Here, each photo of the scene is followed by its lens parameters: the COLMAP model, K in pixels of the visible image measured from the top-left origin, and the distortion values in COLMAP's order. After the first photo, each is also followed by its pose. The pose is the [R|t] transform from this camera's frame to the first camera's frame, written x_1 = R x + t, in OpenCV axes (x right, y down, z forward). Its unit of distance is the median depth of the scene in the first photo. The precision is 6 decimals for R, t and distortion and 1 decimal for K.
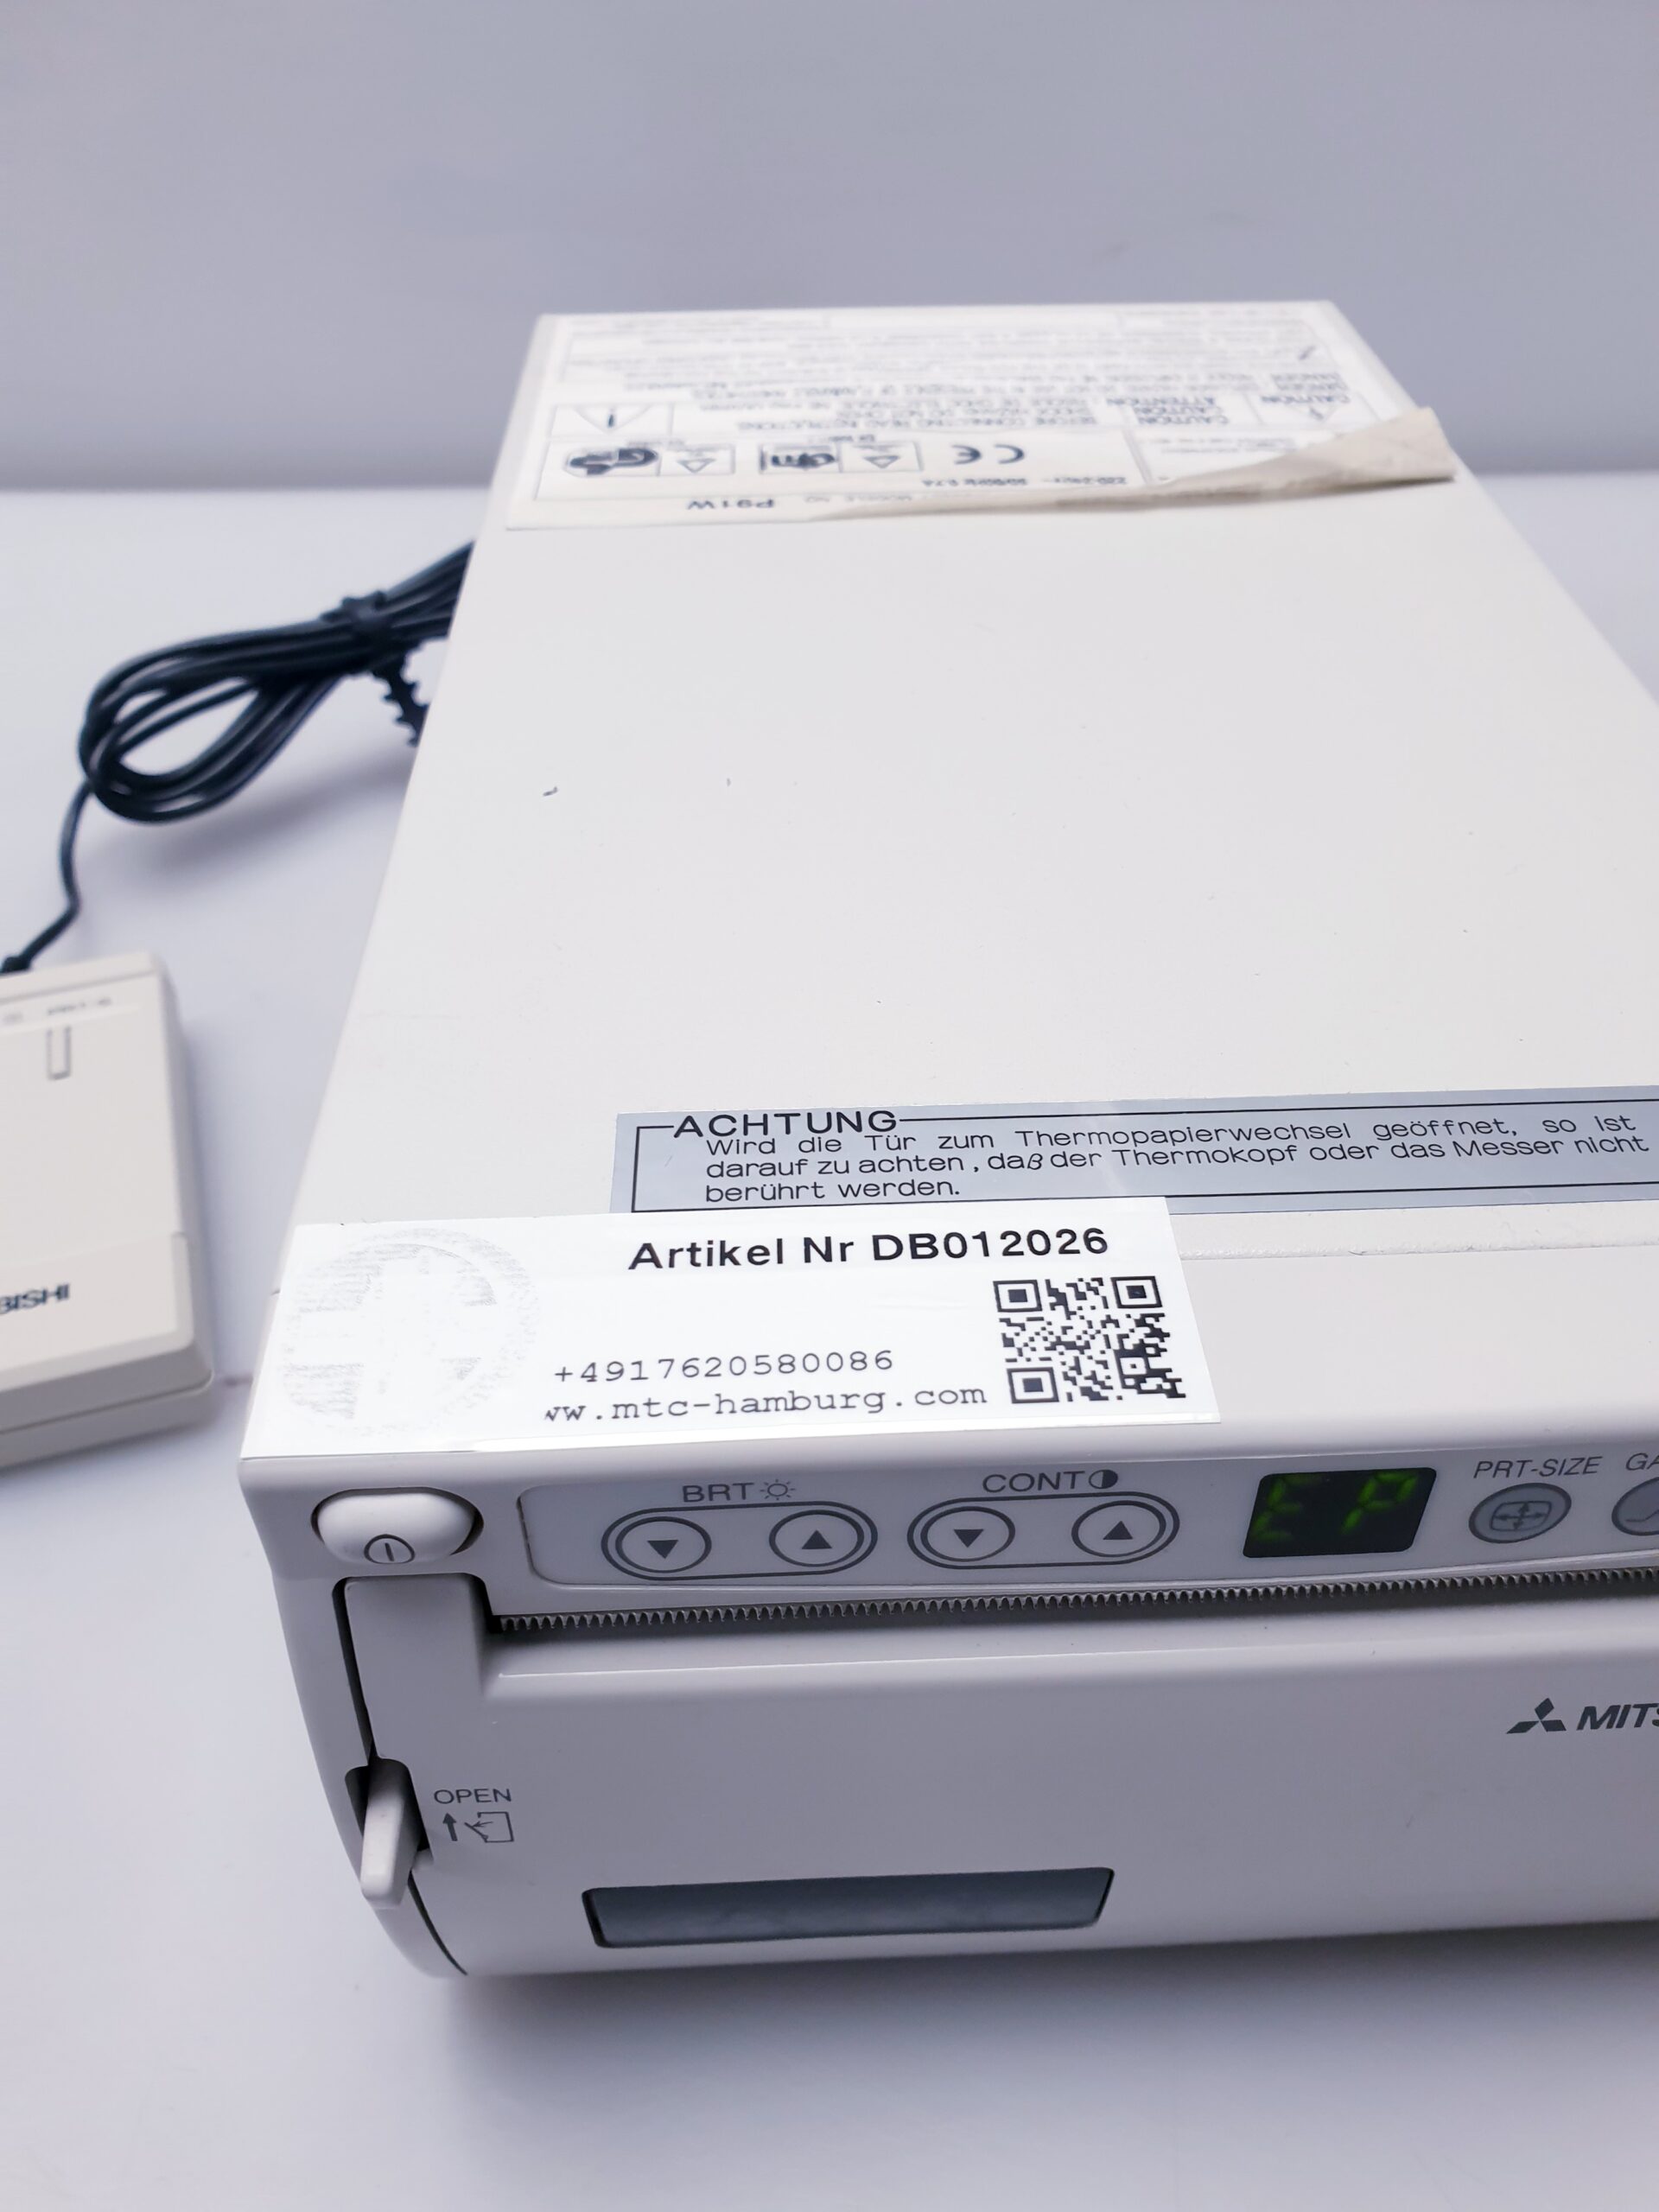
lens RADIAL K [[1784.5, 0, 873.8], [0, 1784.5, 1114.1], [0, 0, 1]] dist [0.056402, -0.277269]
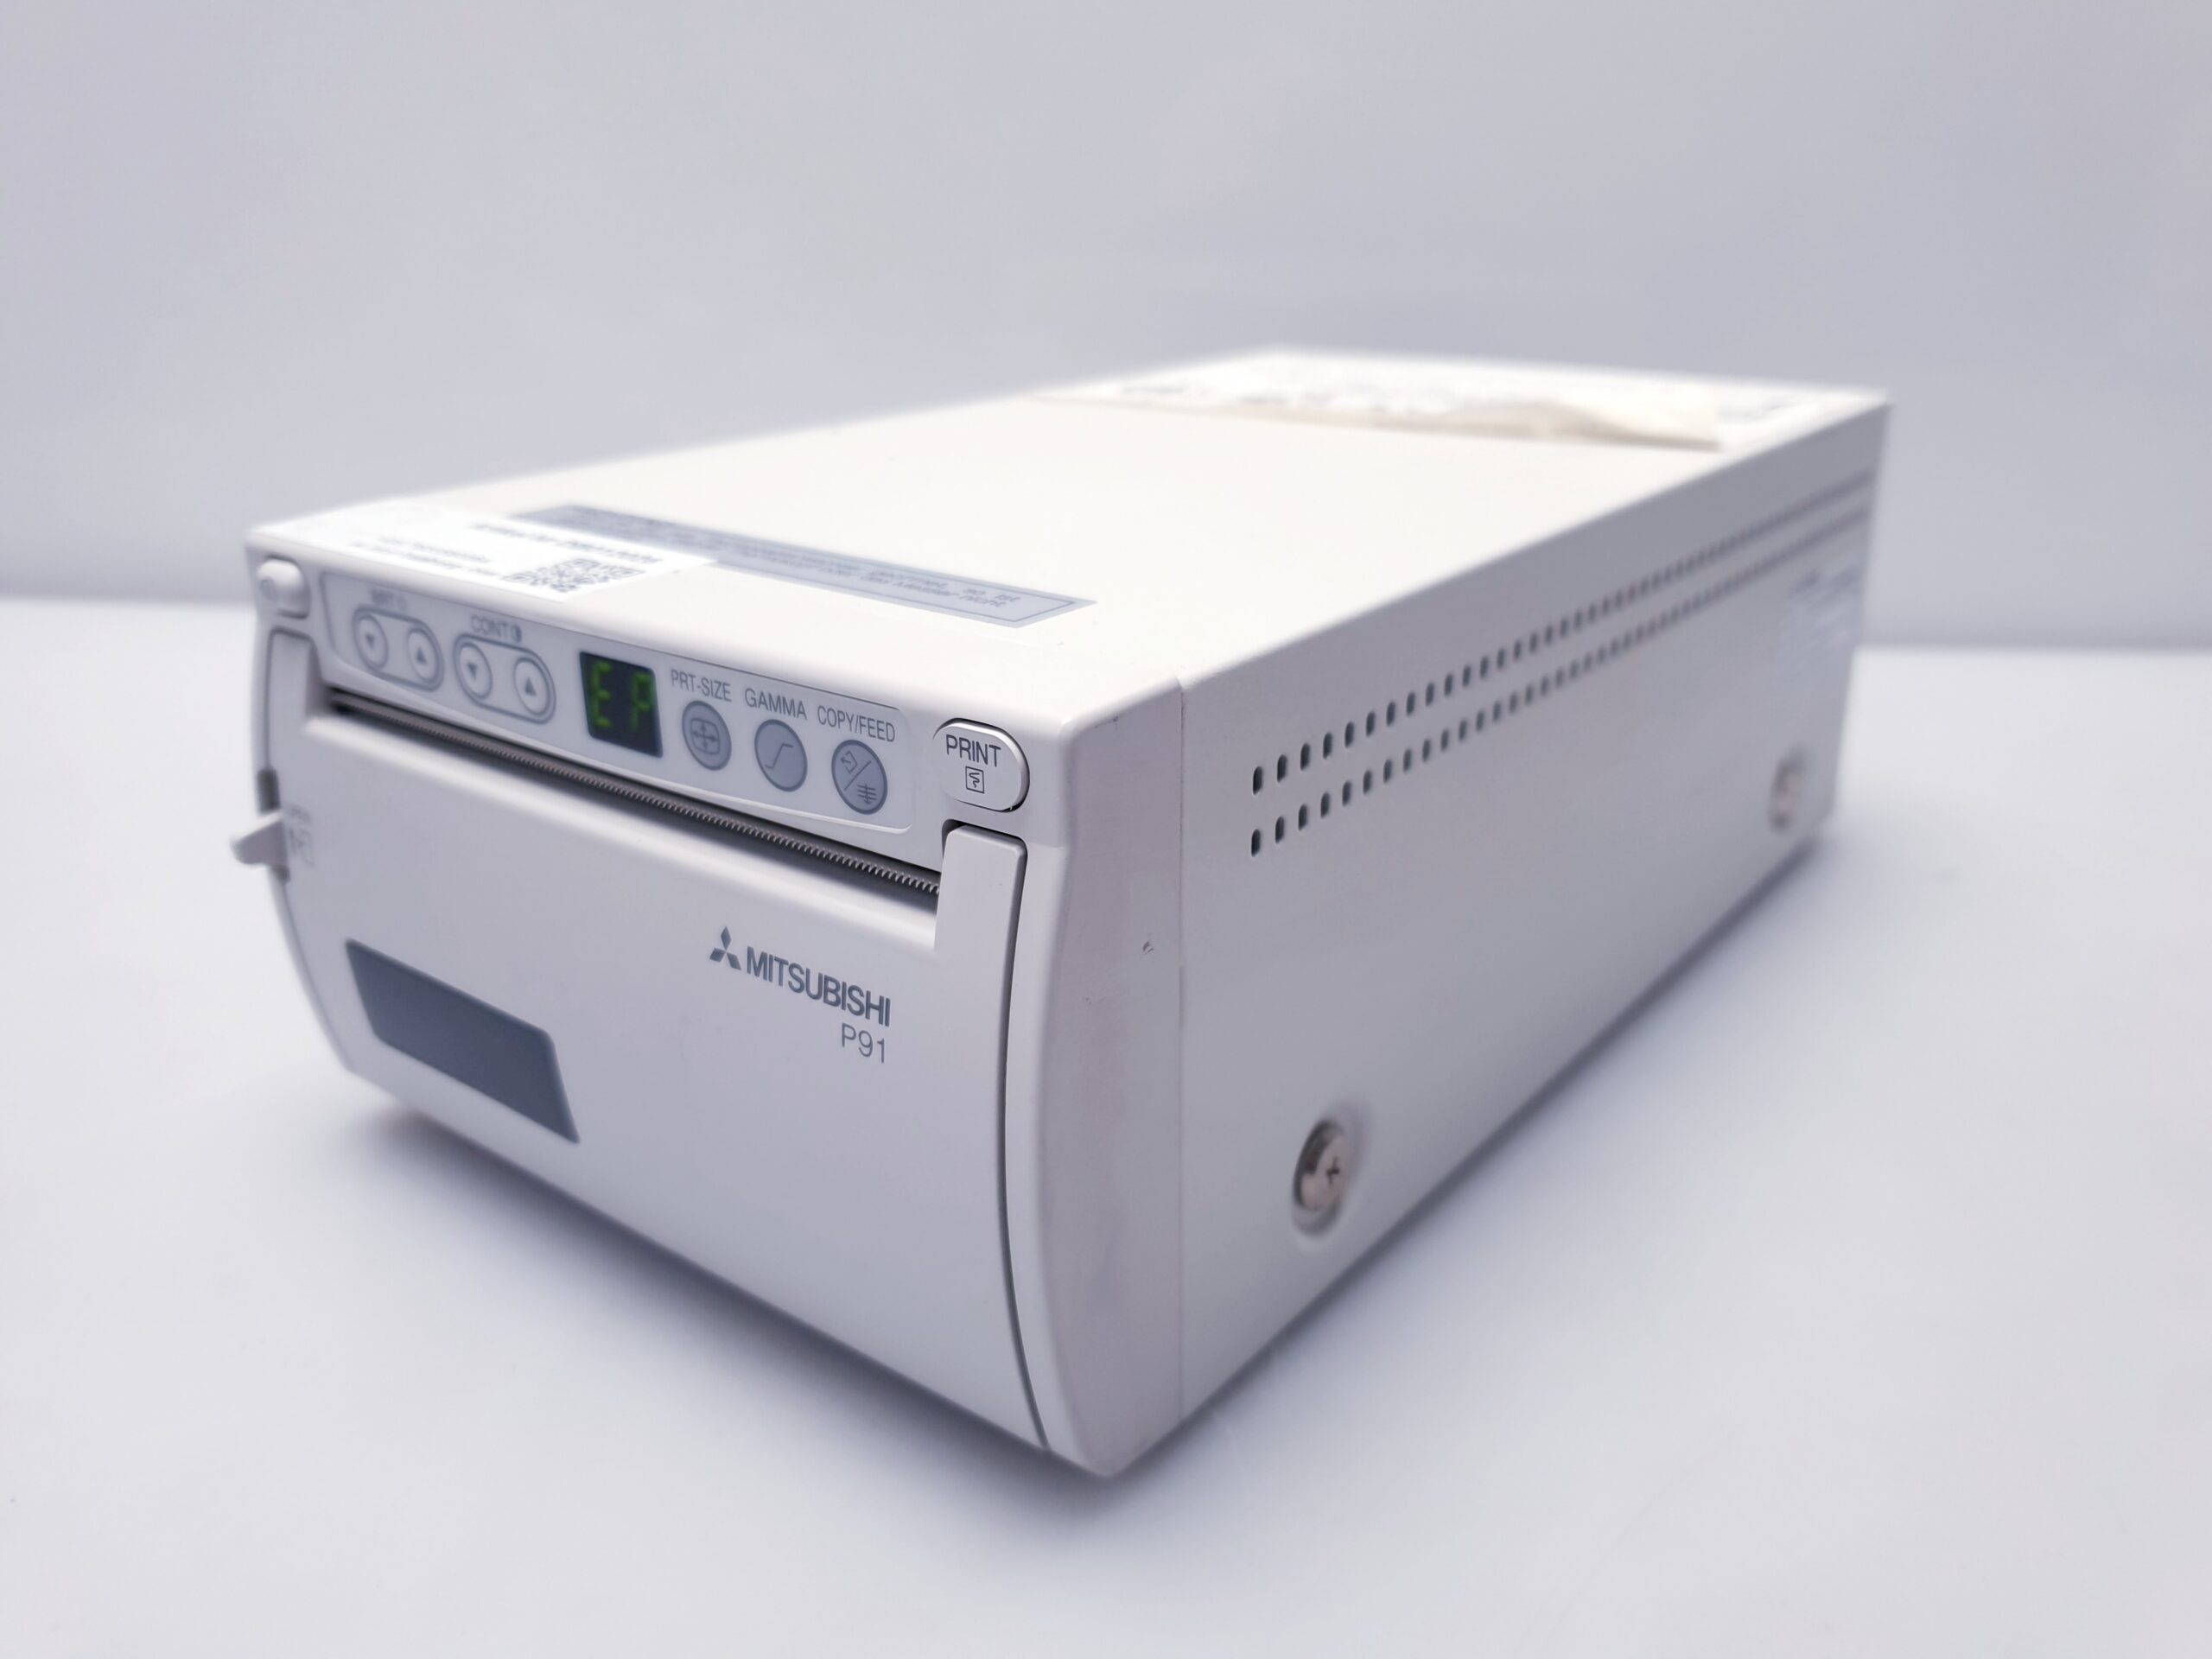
lens RADIAL K [[1784.5, 0, 1139.1], [0, 1784.5, 837.2], [0, 0, 1]] dist [0.056402, -0.277269]
pose [[0.769660, 0.228157, -0.596296, 1.517929], [-0.412770, 0.890346, -0.192109, 0.434300], [0.487078, 0.393991, 0.779439, 0.096299]]
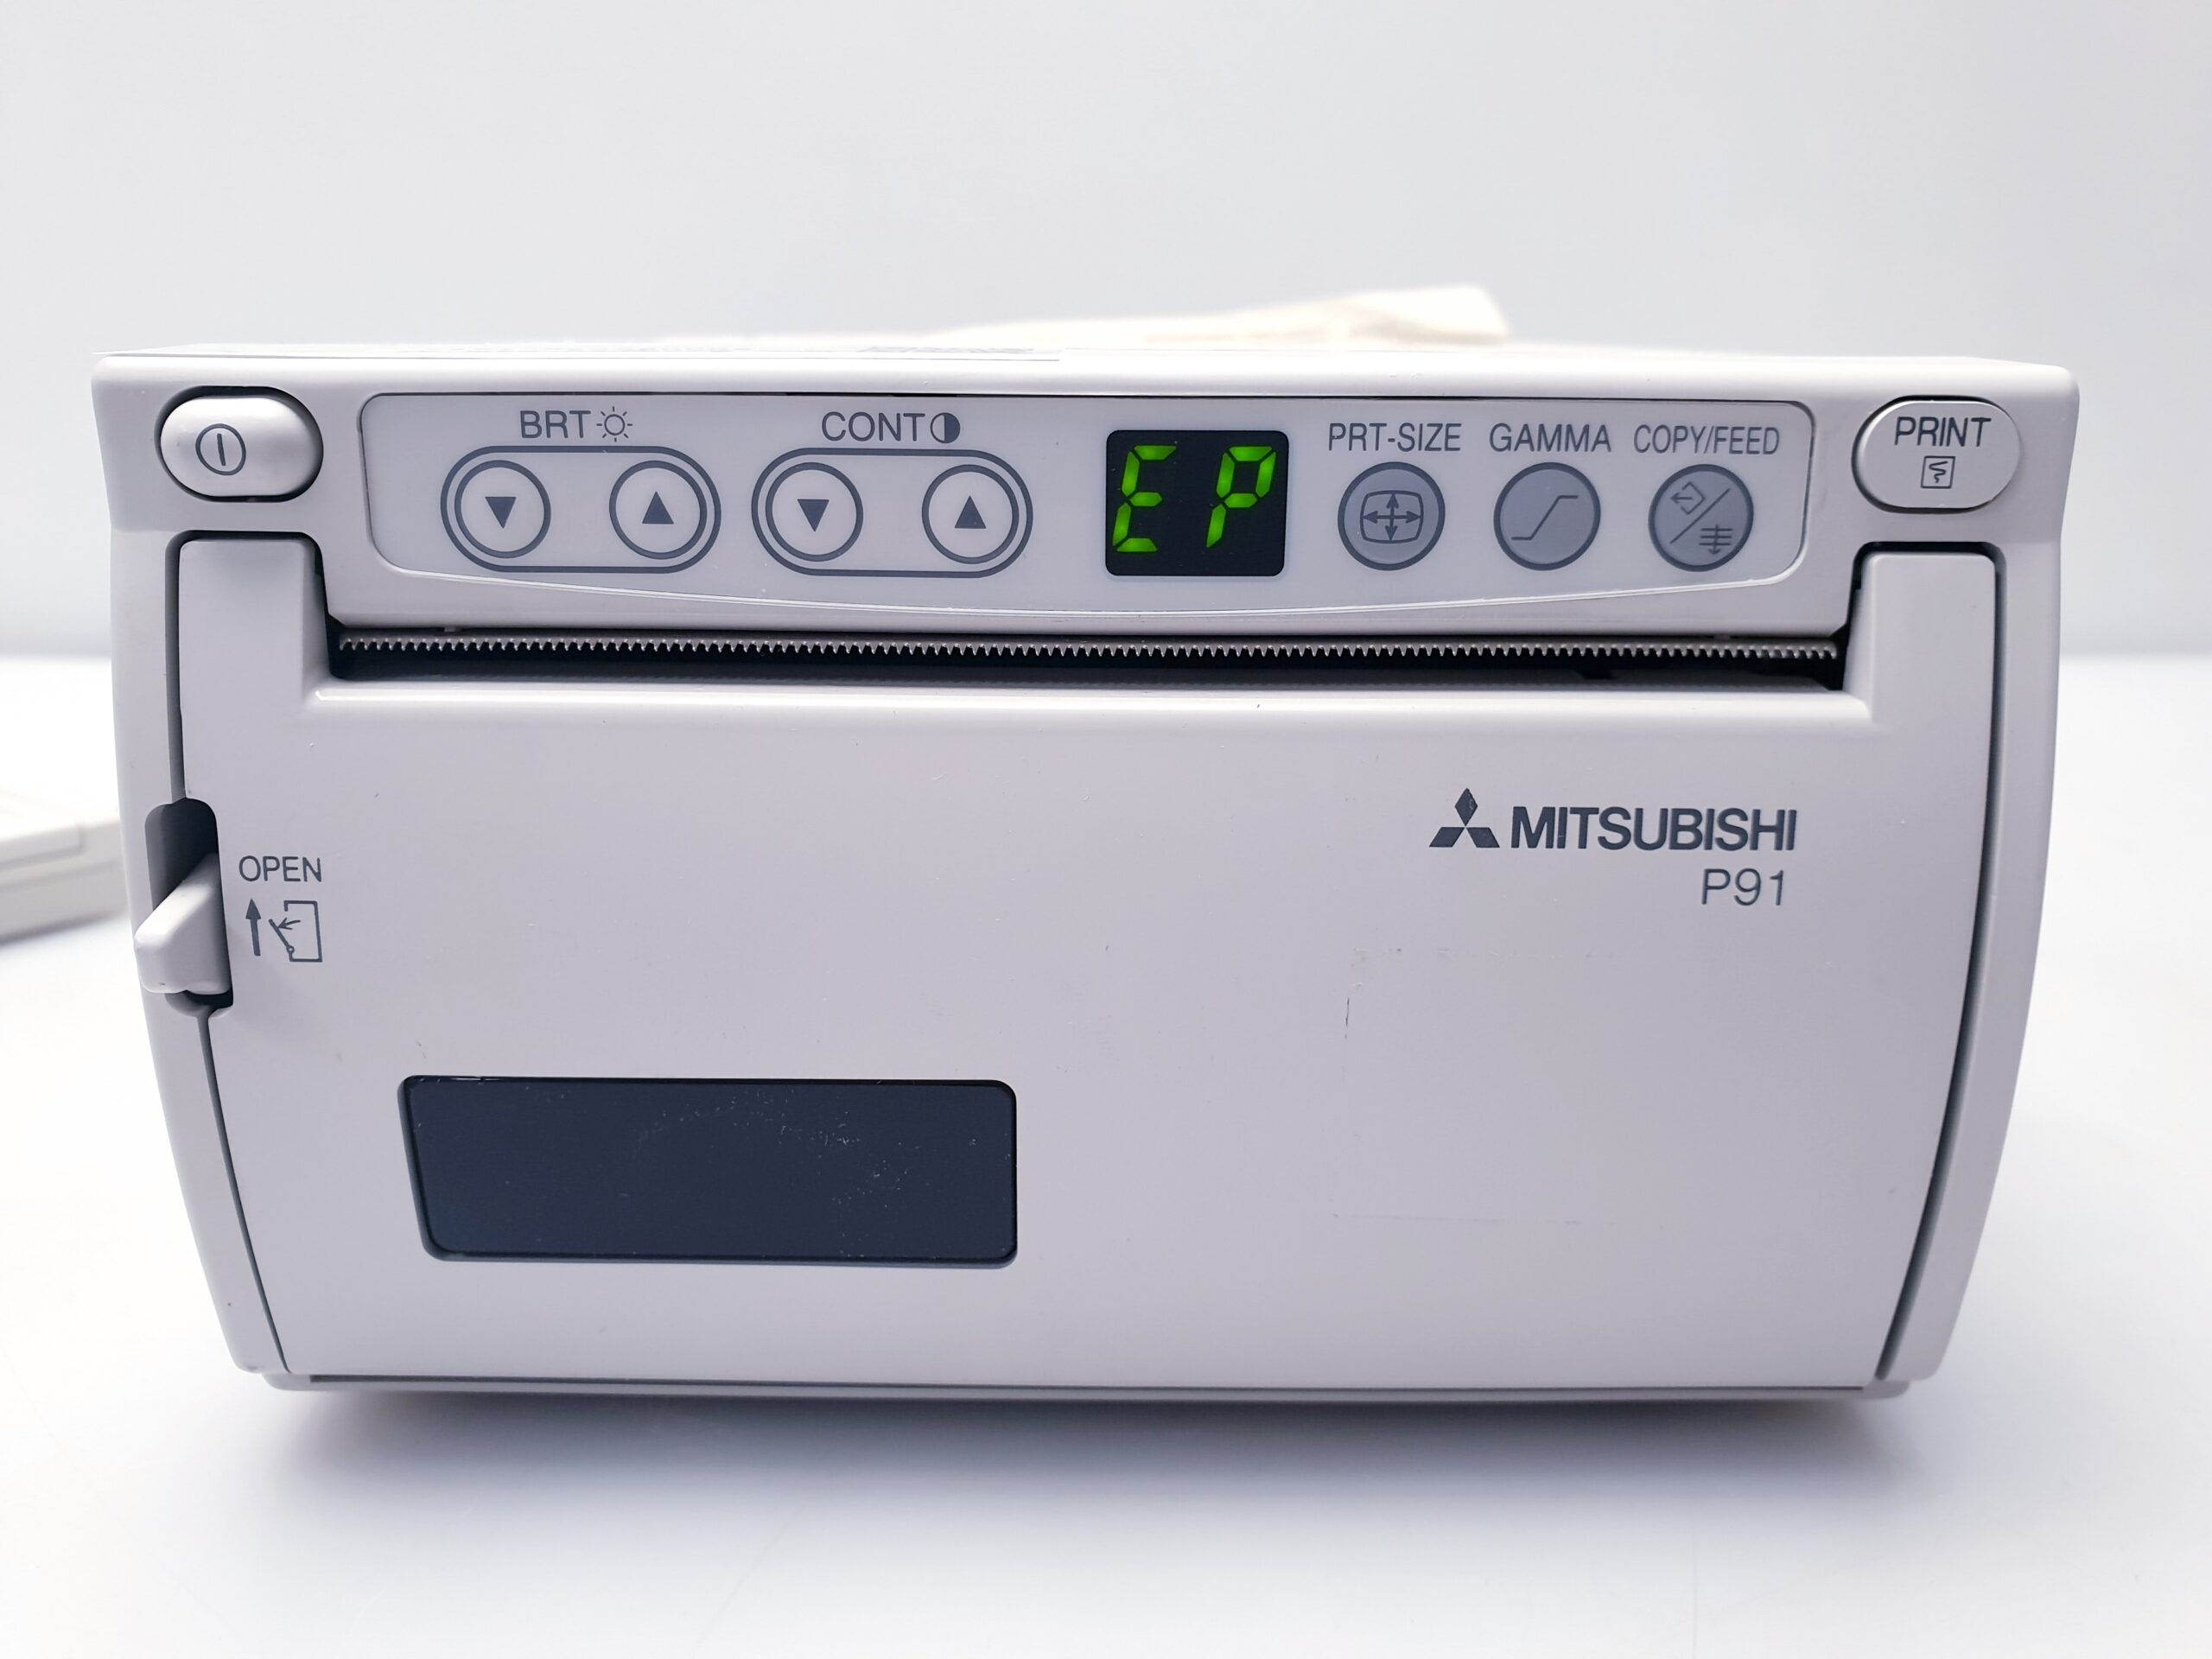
lens RADIAL K [[1669.7, 0, 1106.0], [0, 1669.7, 829.5], [0, 0, 1]] dist [0.046495, -0.195886]
pose [[0.998692, 0.014608, -0.049007, 0.260152], [-0.034099, 0.904403, -0.425314, 0.778166], [0.038109, 0.426428, 0.903718, 0.258643]]
